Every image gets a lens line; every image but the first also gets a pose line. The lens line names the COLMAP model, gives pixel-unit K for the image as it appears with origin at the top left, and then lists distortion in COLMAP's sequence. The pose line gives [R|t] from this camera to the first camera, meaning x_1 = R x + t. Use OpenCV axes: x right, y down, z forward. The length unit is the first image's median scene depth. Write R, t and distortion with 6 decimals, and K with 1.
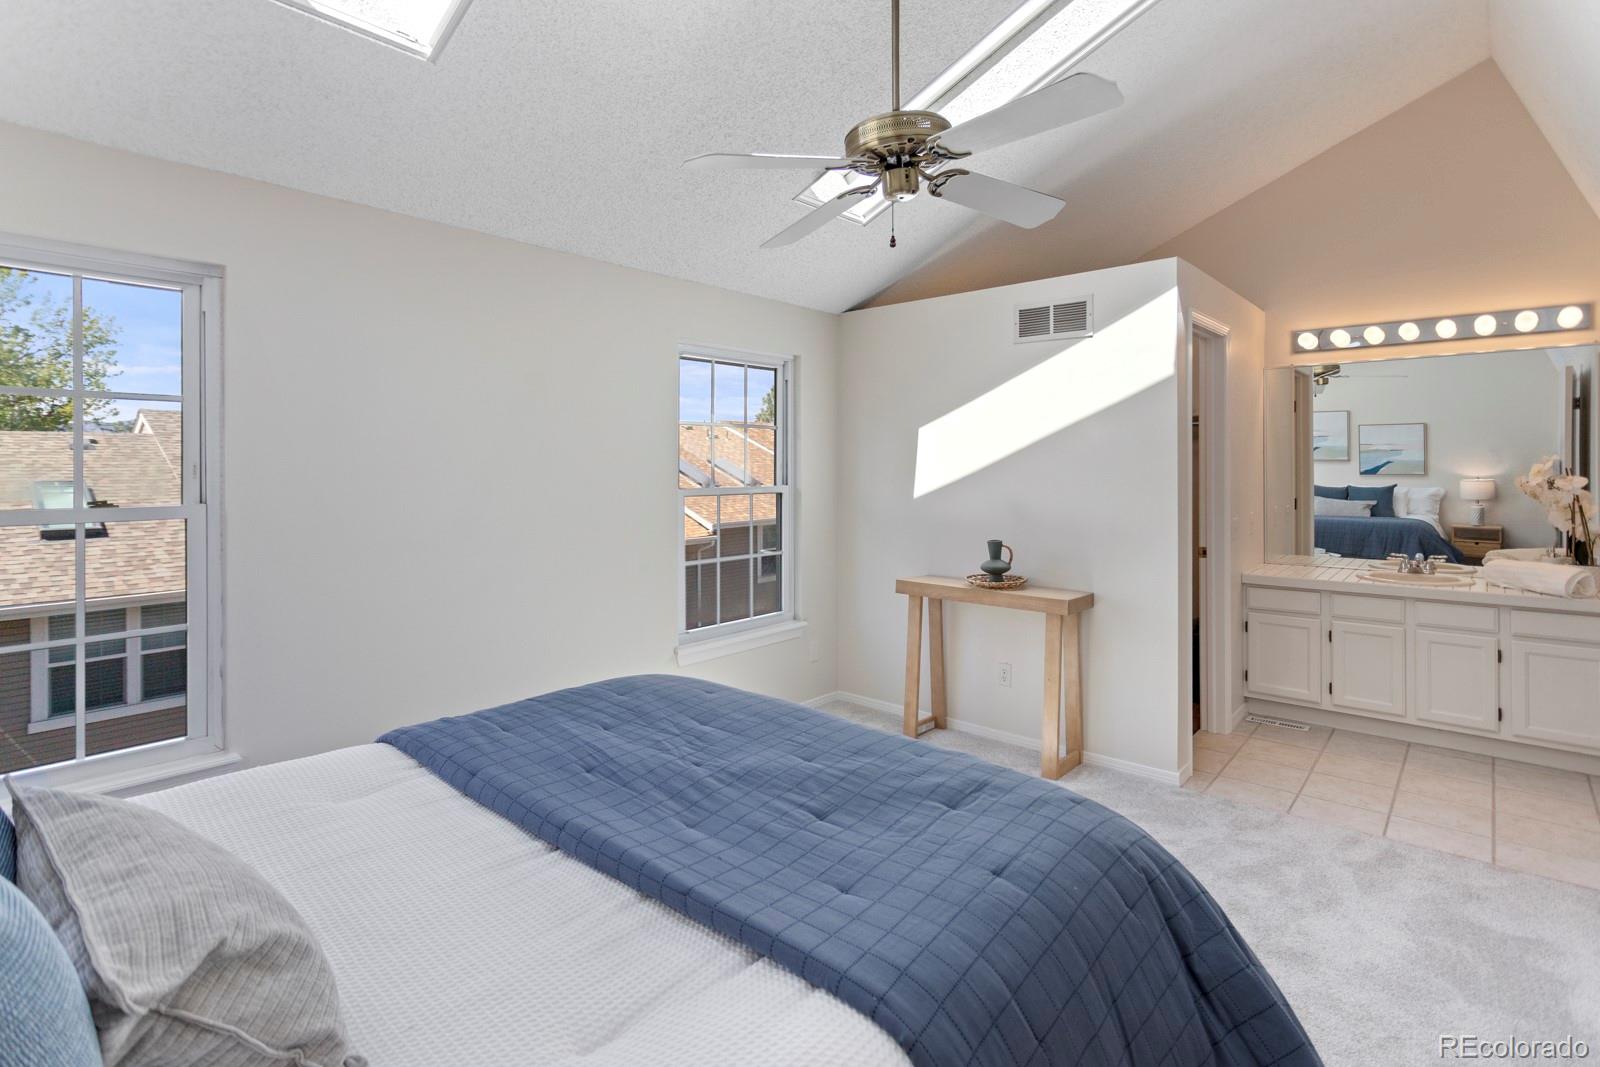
lens RADIAL K [[771.4, 0, 796.1], [0, 771.4, 464.9], [0, 0, 1]] dist [-0.003654, -0.001299]
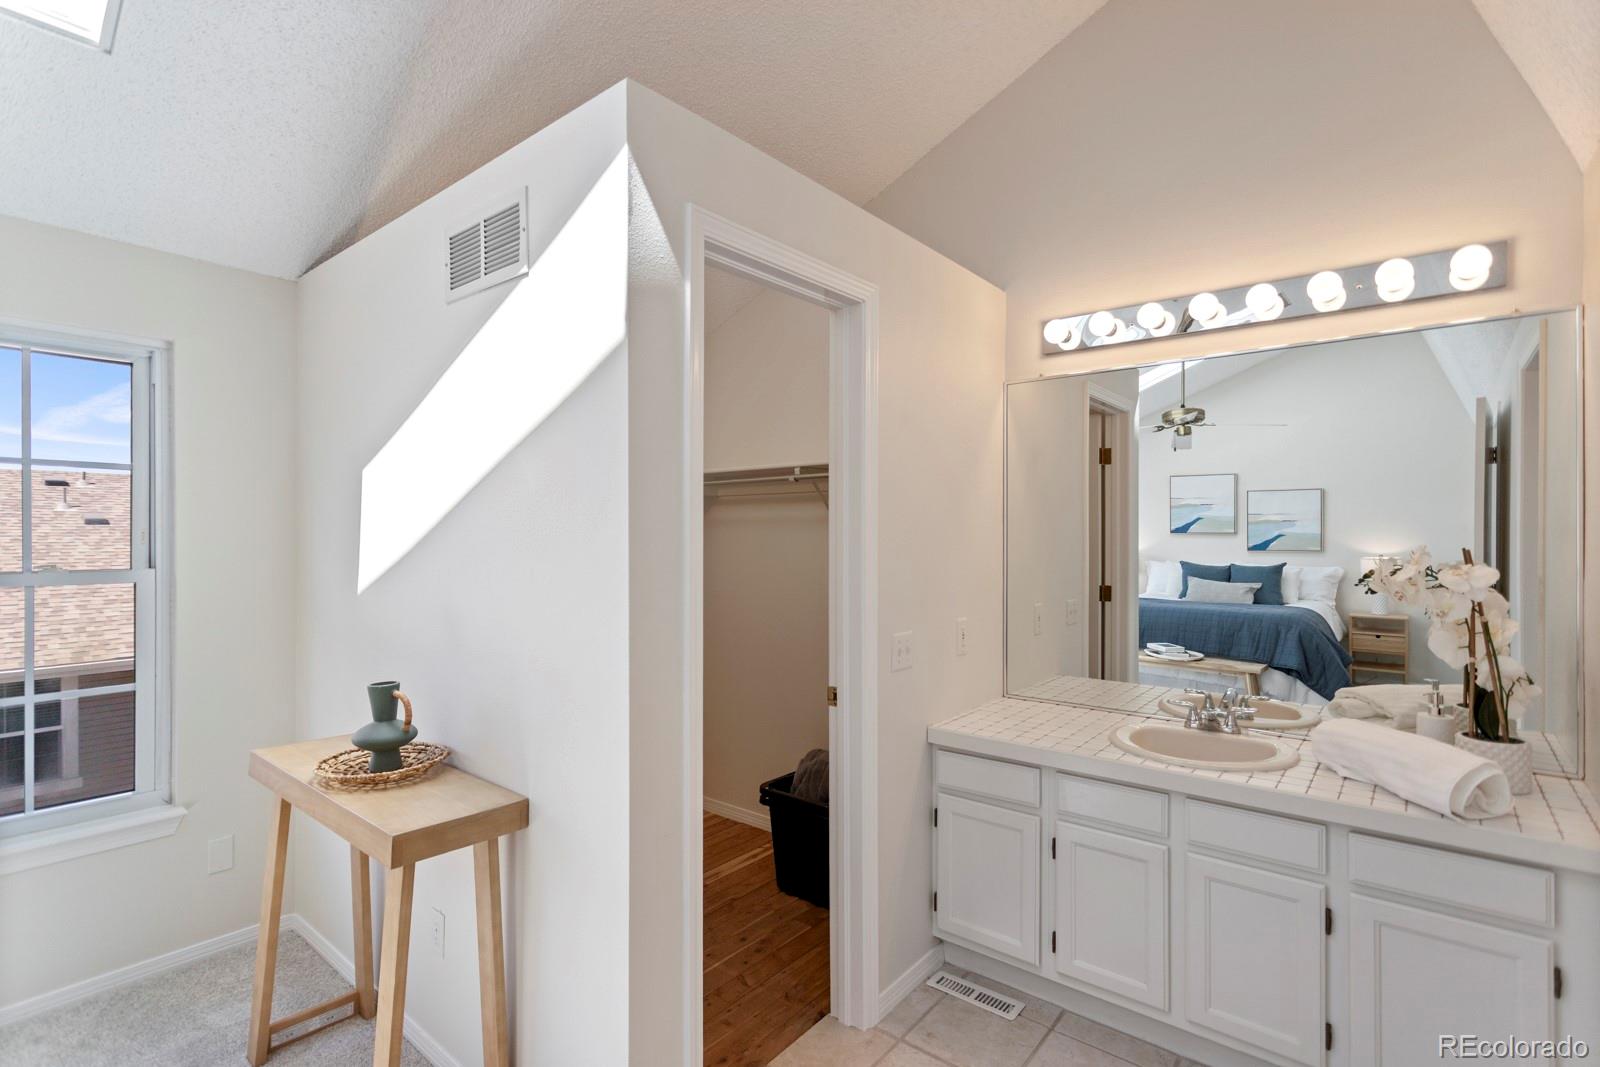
lens RADIAL K [[762.3, 0, 800.0], [0, 762.3, 533.5], [0, 0, 1]] dist [-0.009600, 0.000931]
pose [[0.998983, 0.006594, 0.044600, 0.480515], [-0.006517, 0.999977, -0.001891, -0.002351], [-0.044611, 0.001599, 0.999003, 0.456664]]
